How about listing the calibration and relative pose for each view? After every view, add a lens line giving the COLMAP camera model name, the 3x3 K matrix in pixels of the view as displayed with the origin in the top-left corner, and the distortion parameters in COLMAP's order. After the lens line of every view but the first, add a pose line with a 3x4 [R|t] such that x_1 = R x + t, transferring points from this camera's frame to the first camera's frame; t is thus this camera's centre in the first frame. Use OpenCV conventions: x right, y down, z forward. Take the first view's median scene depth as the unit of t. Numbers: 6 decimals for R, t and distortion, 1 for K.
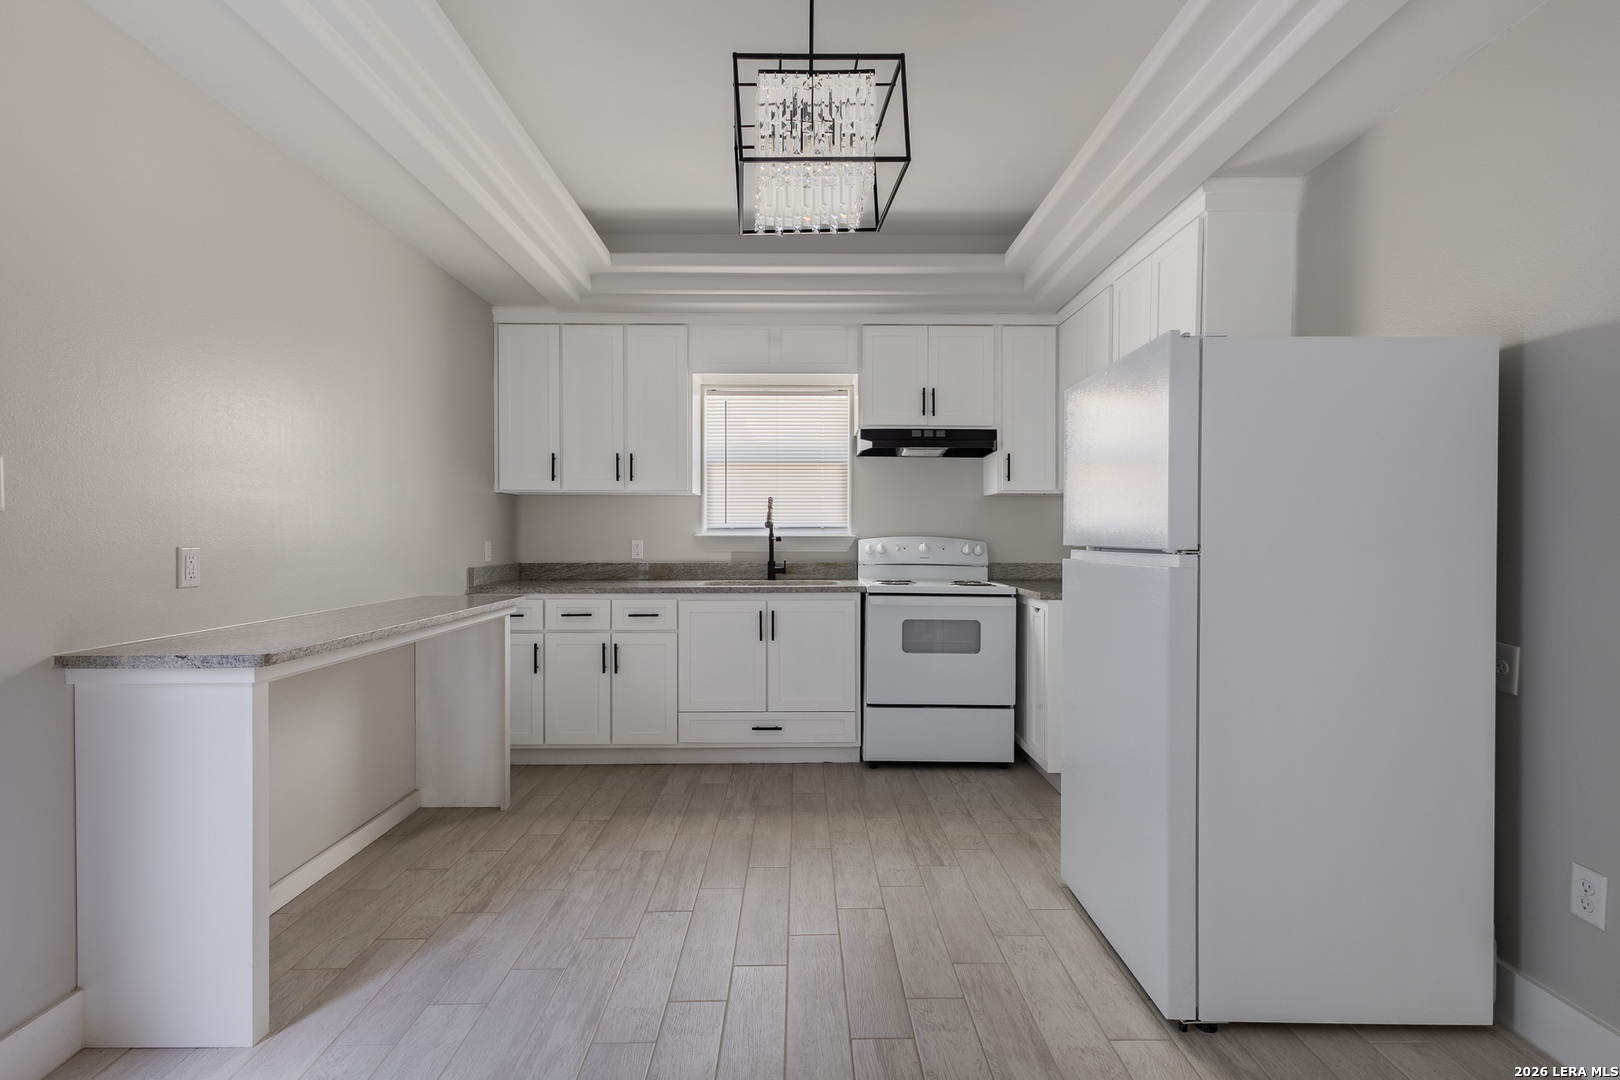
lens RADIAL K [[739.6, 0, 813.4], [0, 739.6, 534.7], [0, 0, 1]] dist [0.008281, -0.000768]
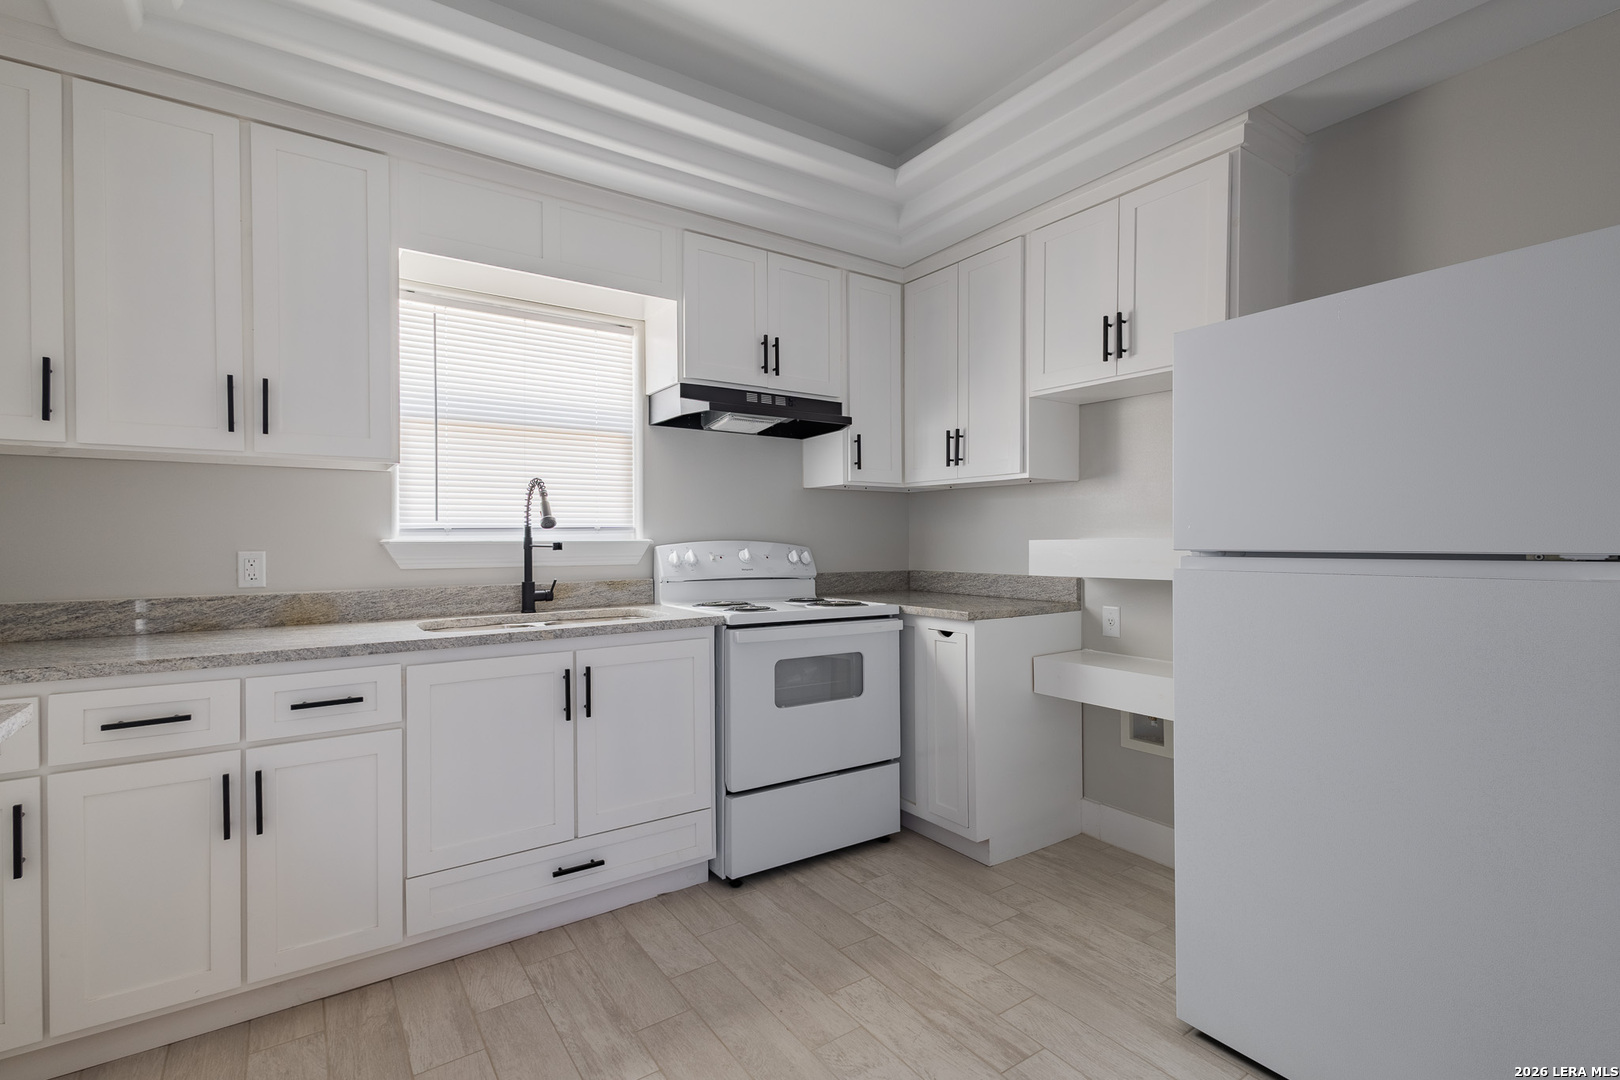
lens RADIAL K [[739.6, 0, 806.6], [0, 739.6, 537.0], [0, 0, 1]] dist [0.008281, -0.000768]
pose [[0.832495, -0.004377, 0.554016, -0.219049], [0.006499, 0.999977, -0.001866, 0.000618], [-0.553995, 0.005154, 0.832504, 0.376108]]
